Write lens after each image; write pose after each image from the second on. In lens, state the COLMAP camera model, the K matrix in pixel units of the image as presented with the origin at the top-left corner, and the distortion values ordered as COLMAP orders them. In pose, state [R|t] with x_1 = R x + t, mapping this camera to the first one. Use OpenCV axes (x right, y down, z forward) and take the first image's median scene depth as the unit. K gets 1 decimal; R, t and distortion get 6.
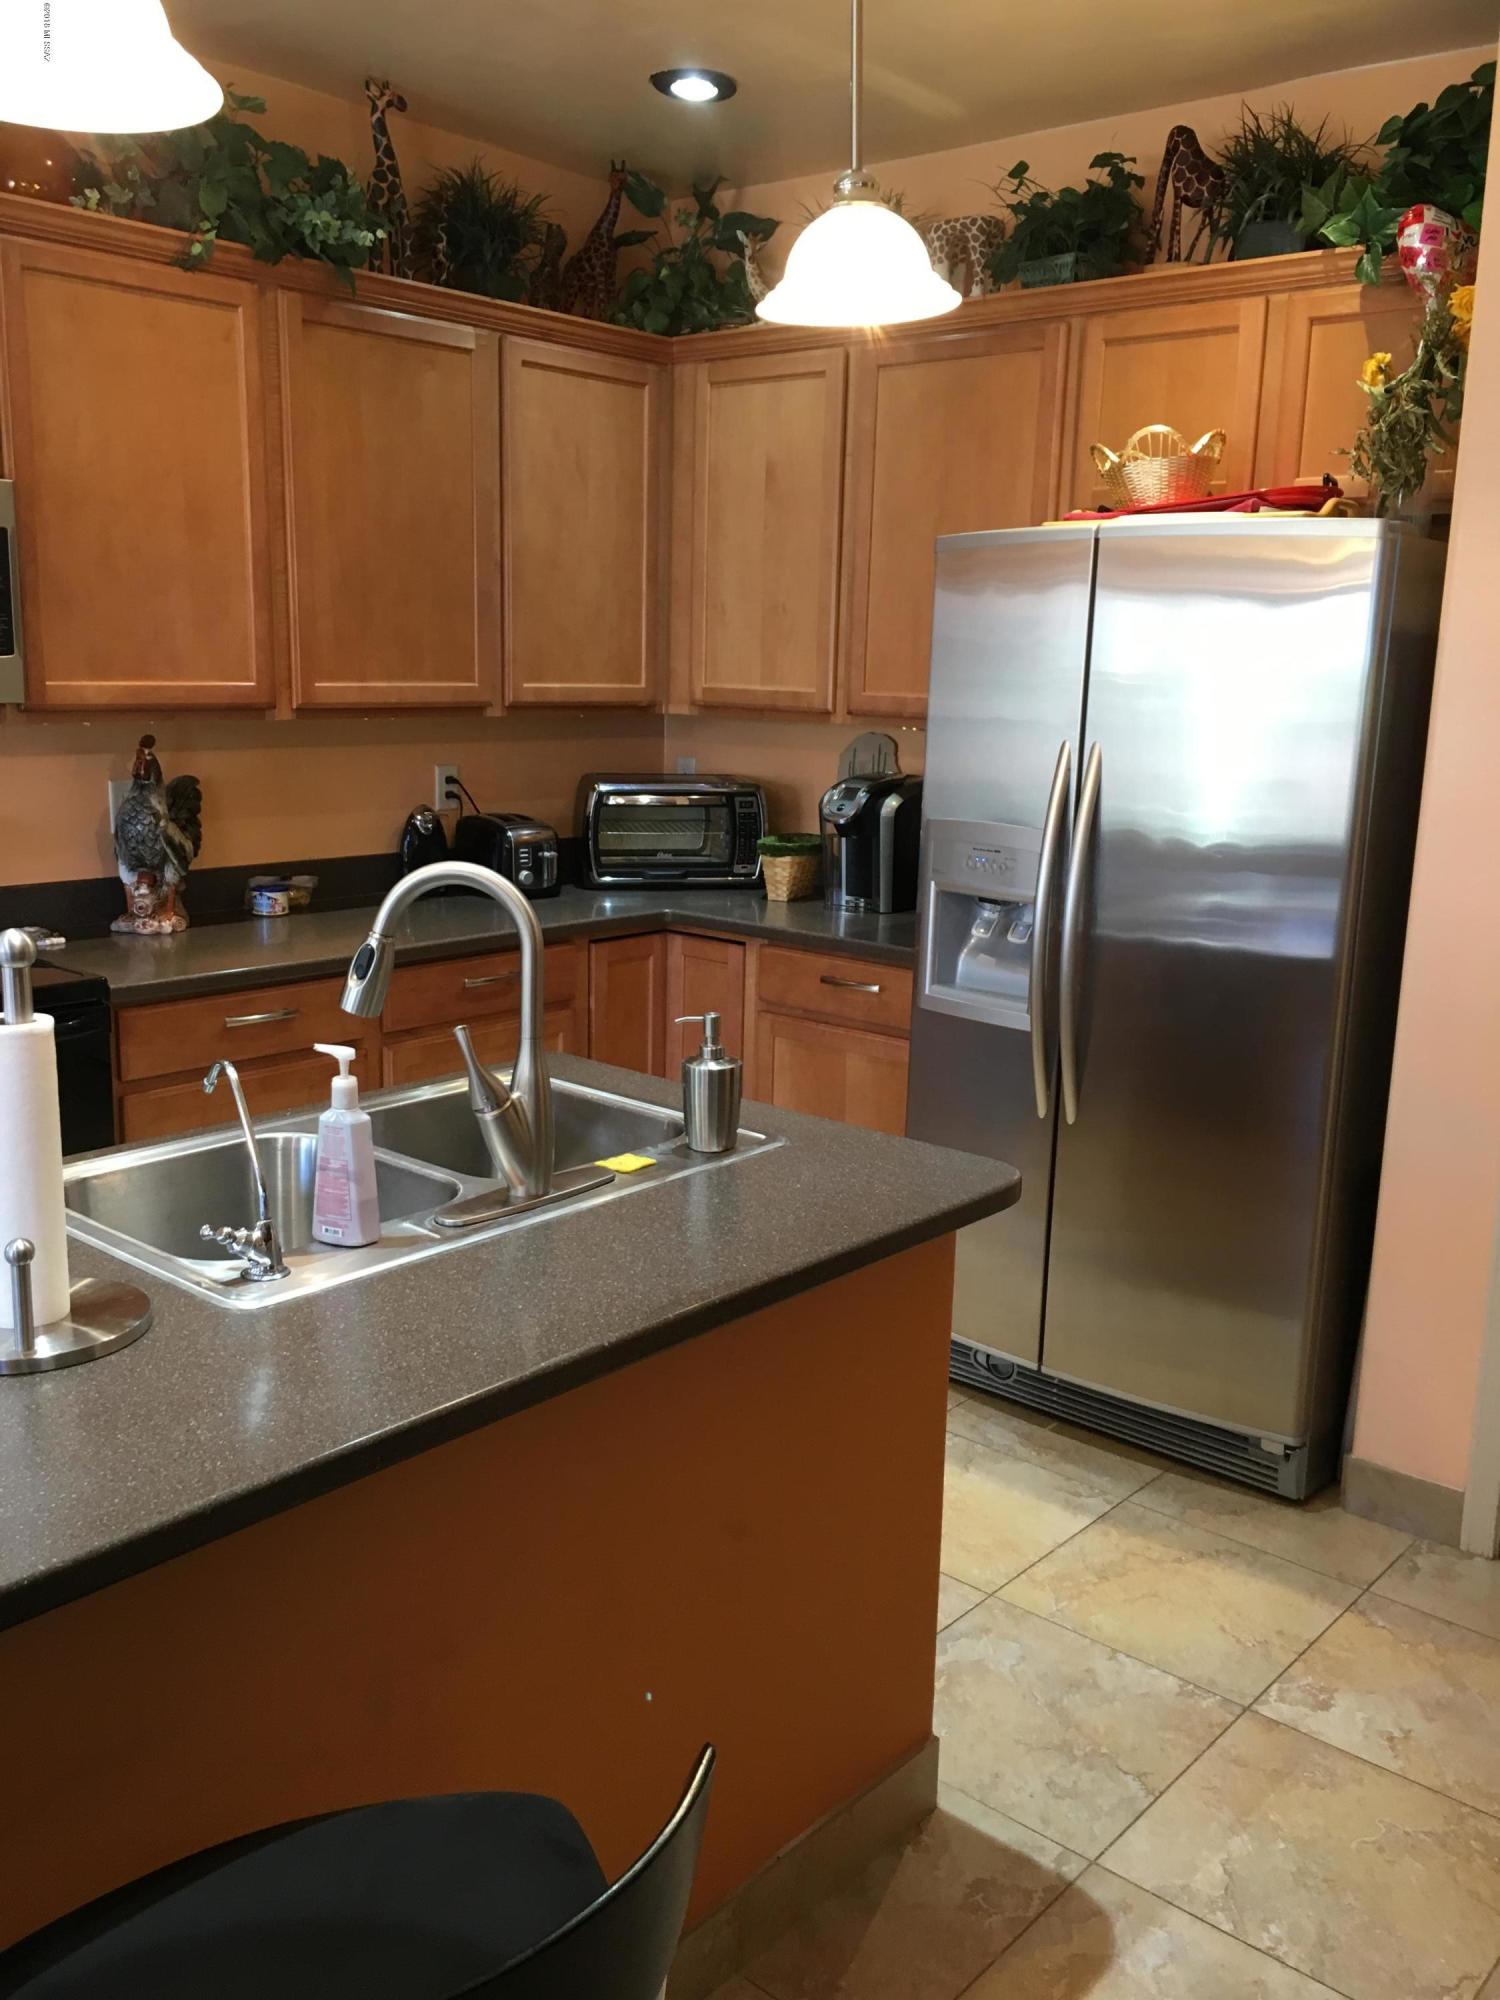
lens RADIAL K [[1698.0, 0, 744.2], [0, 1698.0, 1002.3], [0, 0, 1]] dist [0.074239, -0.096018]
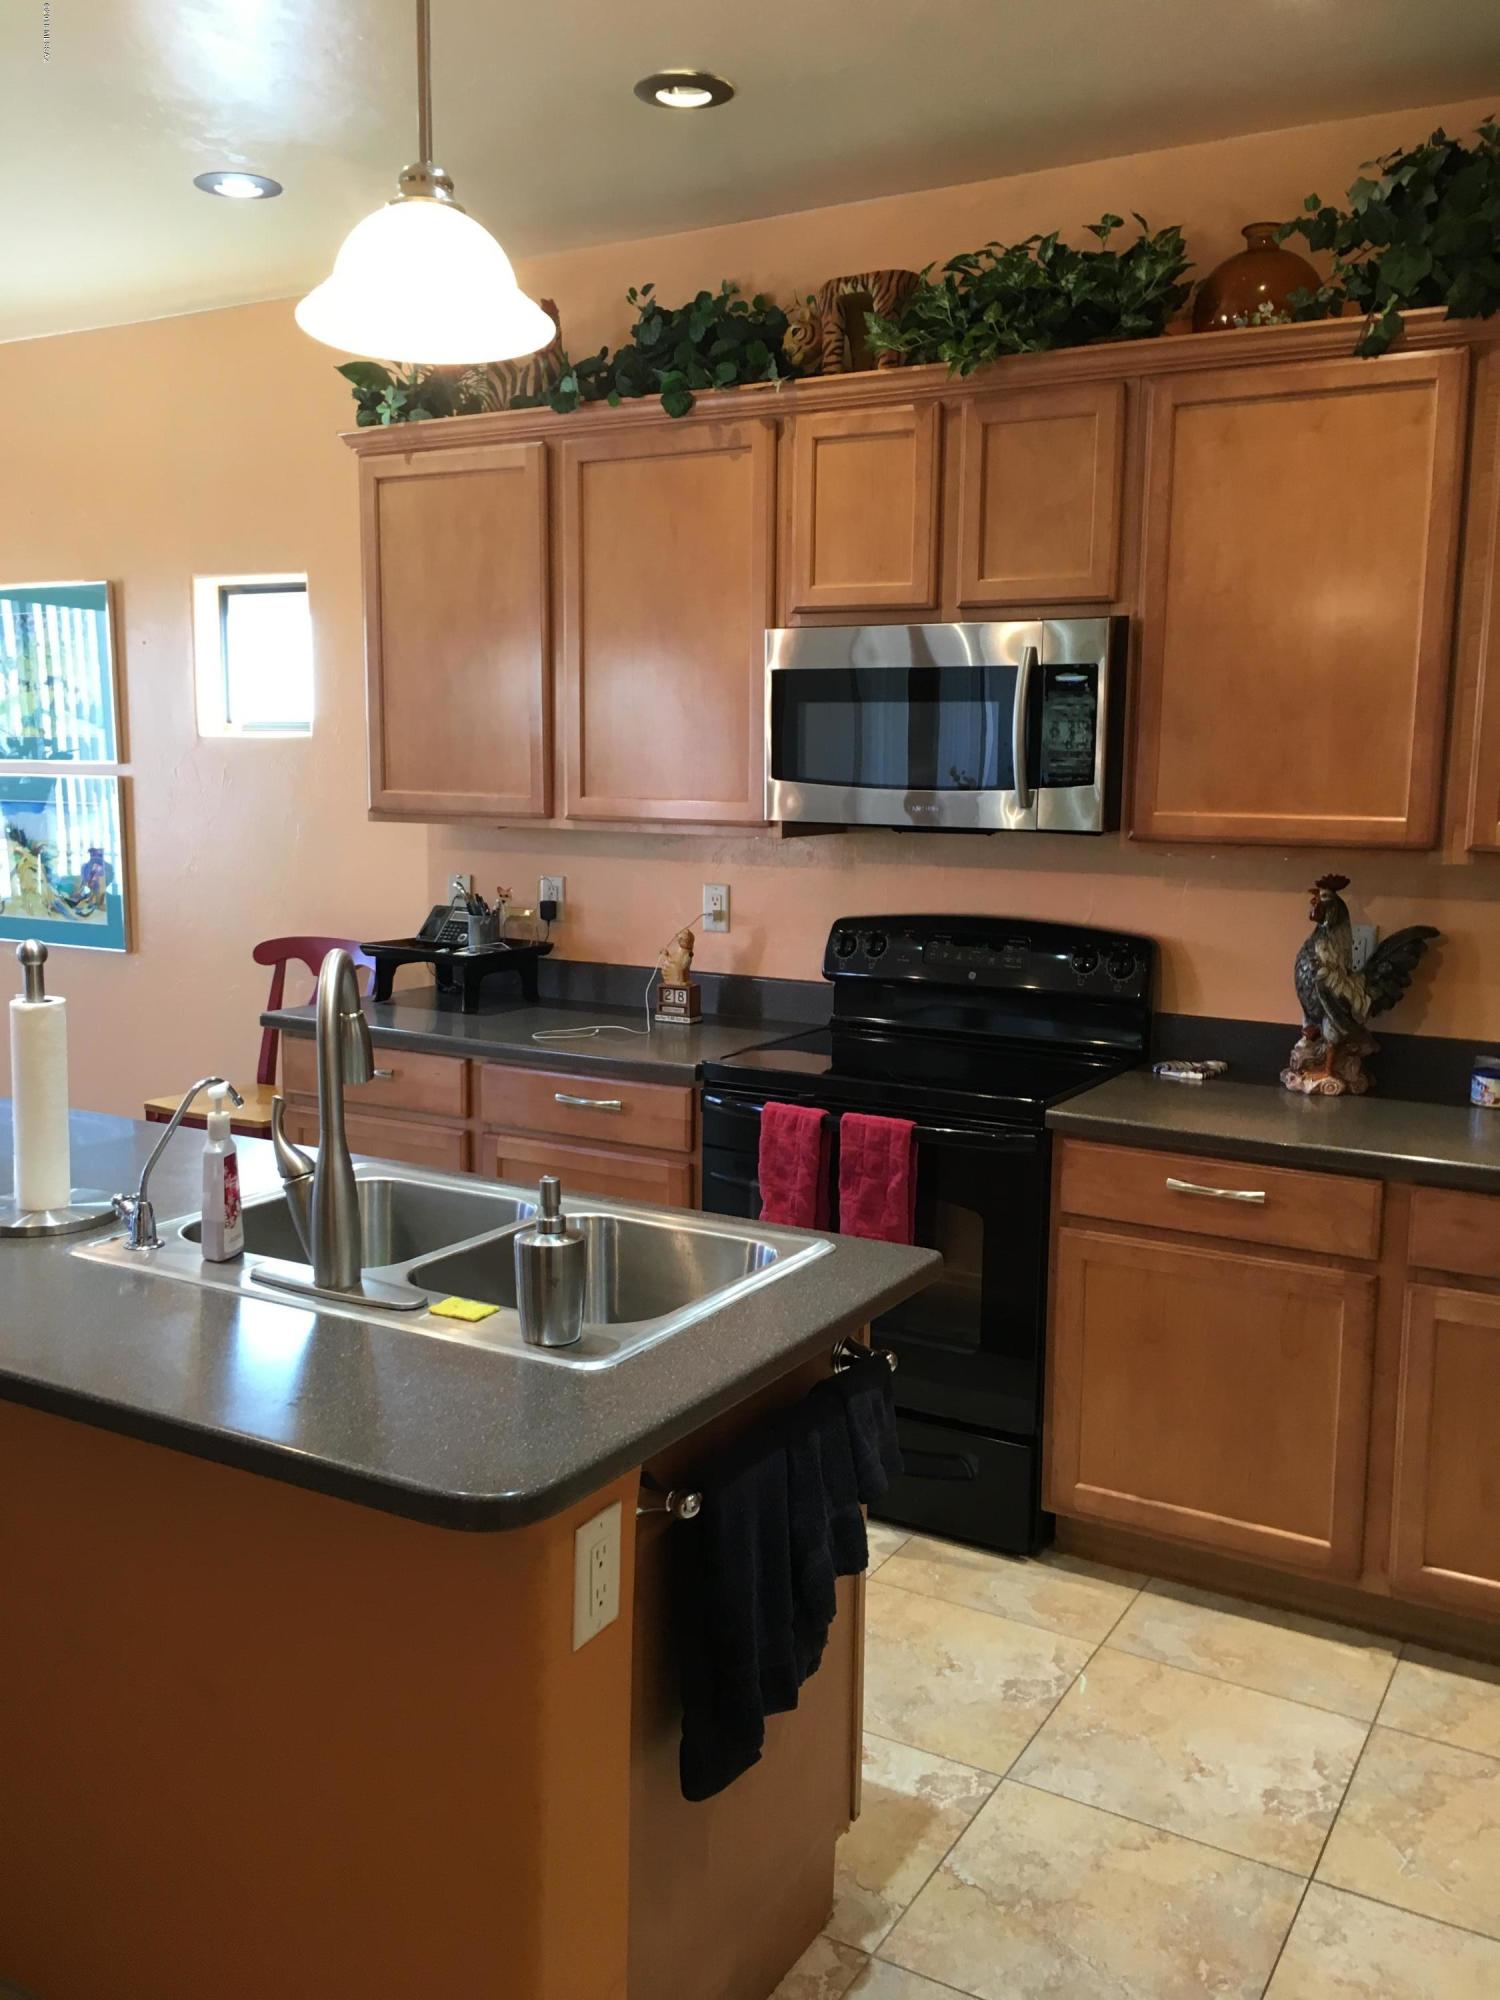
lens RADIAL K [[1698.0, 0, 758.7], [0, 1698.0, 1001.8], [0, 0, 1]] dist [0.074239, -0.096018]
pose [[0.187357, 0.117324, -0.975260, 0.478427], [-0.206822, 0.975297, 0.077596, -0.097914], [0.960272, 0.187167, 0.206994, 0.535636]]
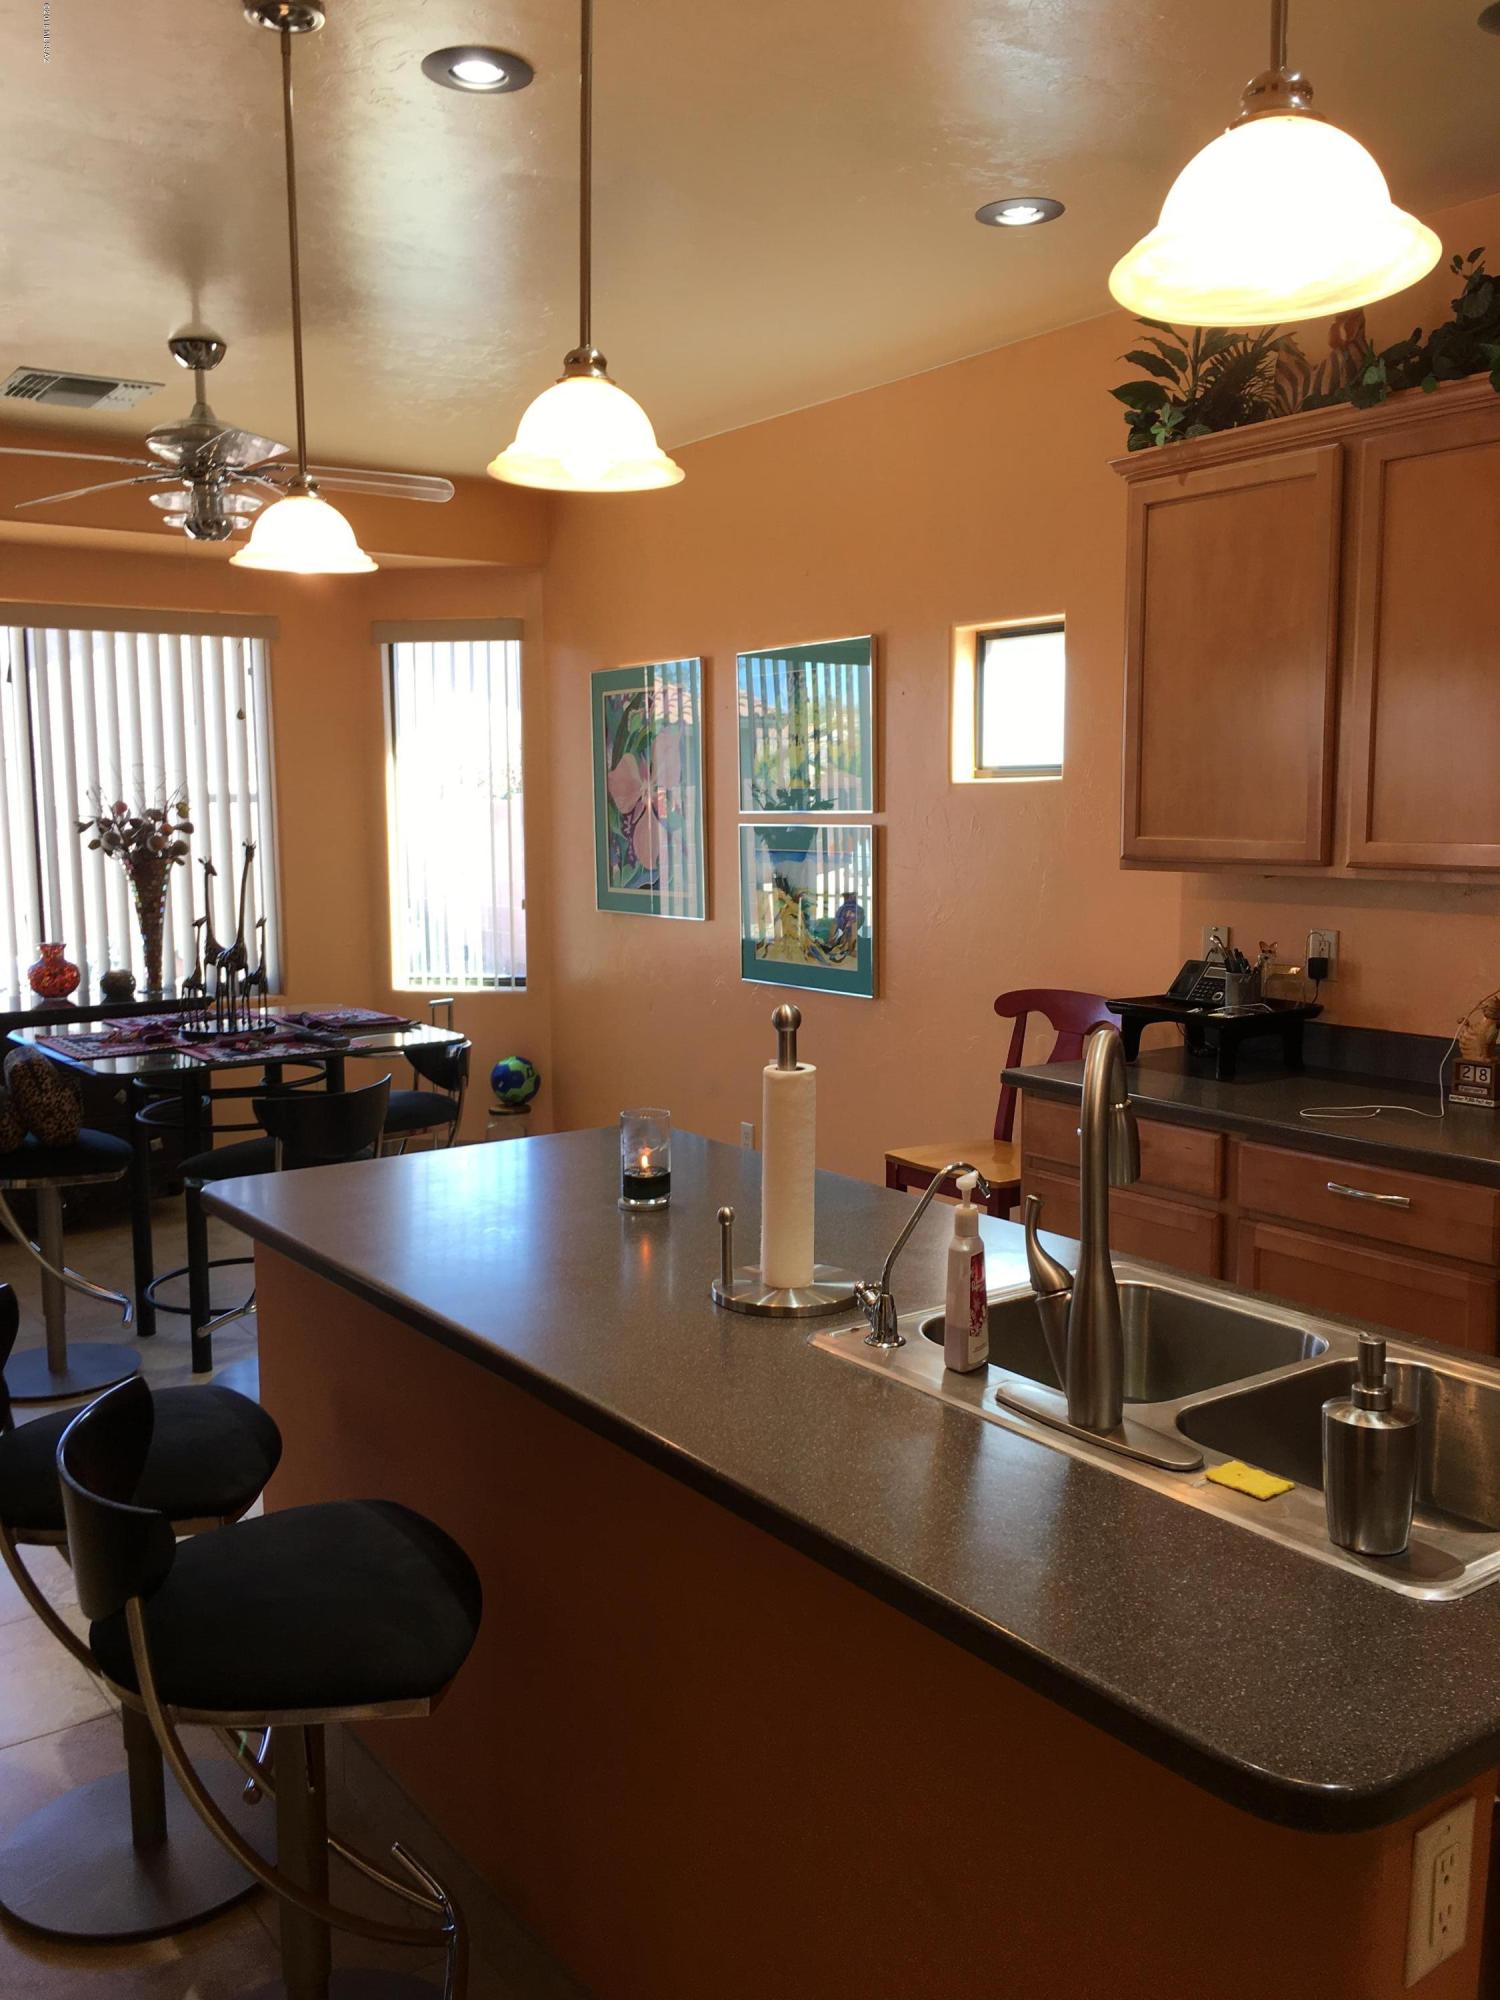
lens RADIAL K [[1698.0, 0, 760.9], [0, 1698.0, 1006.3], [0, 0, 1]] dist [0.074239, -0.096018]
pose [[-0.228672, 0.097097, -0.968649, 0.398917], [-0.195365, 0.970194, 0.143372, -0.099411], [0.953699, 0.222025, -0.202887, 0.519515]]
